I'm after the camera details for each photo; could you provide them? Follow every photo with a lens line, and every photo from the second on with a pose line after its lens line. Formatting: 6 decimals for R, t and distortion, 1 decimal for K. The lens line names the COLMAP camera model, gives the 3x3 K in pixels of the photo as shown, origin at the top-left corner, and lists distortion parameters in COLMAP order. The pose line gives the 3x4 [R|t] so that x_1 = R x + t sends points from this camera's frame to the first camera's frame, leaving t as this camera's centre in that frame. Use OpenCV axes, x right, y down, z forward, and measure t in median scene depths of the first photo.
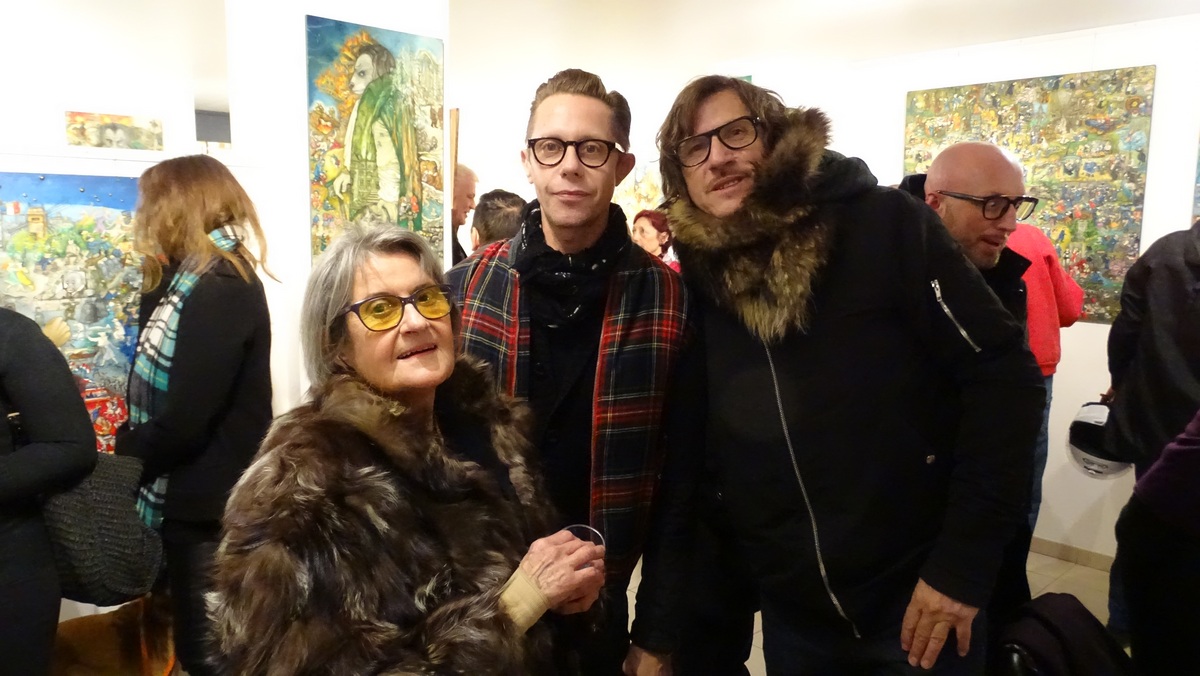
lens RADIAL K [[852.1, 0, 599.1], [0, 852.1, 338.3], [0, 0, 1]] dist [-0.007160, -0.002167]
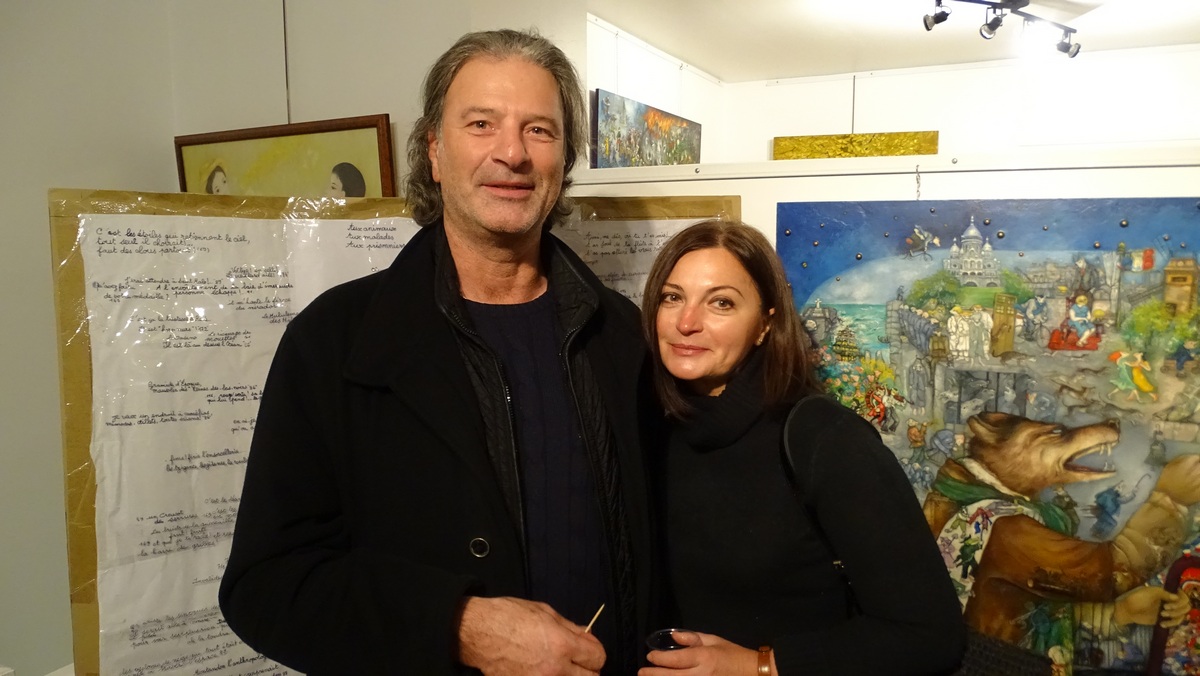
lens RADIAL K [[852.1, 0, 600.4], [0, 852.1, 340.3], [0, 0, 1]] dist [-0.007160, -0.002167]
pose [[0.295824, 0.108354, -0.949077, -0.198689], [-0.122268, 0.989669, 0.074877, -0.079886], [0.947385, 0.093891, 0.306016, 0.390074]]
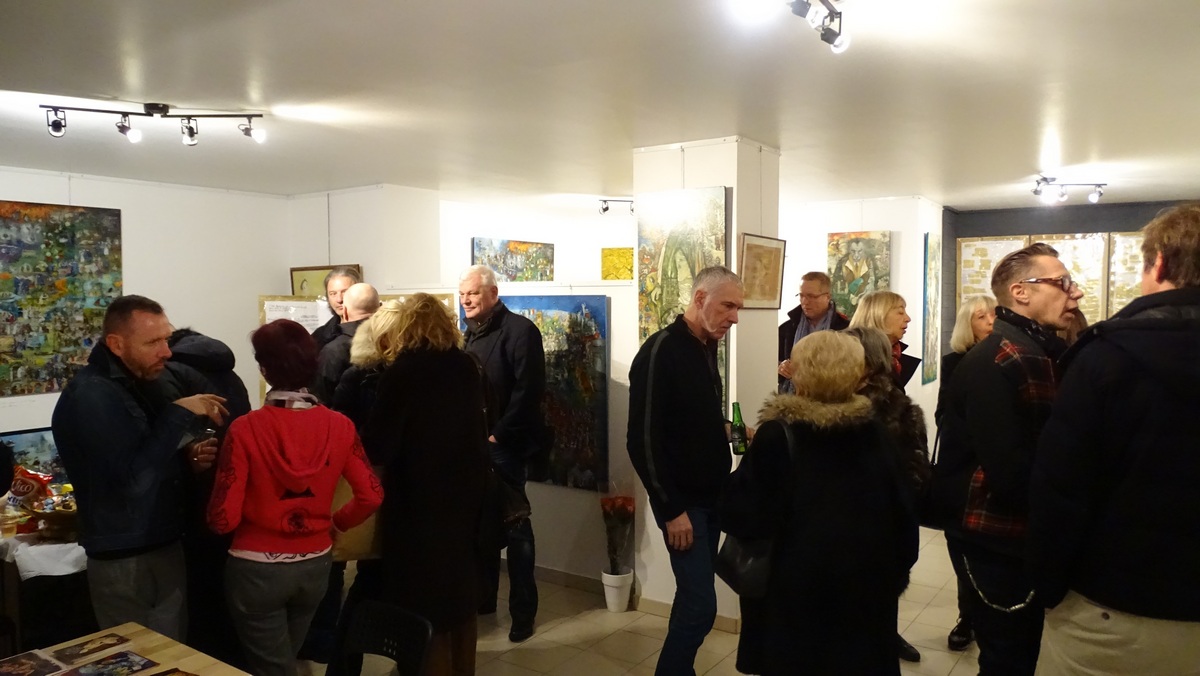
lens RADIAL K [[852.1, 0, 599.5], [0, 852.1, 329.5], [0, 0, 1]] dist [-0.007160, -0.002167]
pose [[0.184027, 0.029843, -0.982468, 1.218383], [-0.120082, 0.992734, 0.007662, -0.119095], [0.975558, 0.116567, 0.186274, 0.626489]]
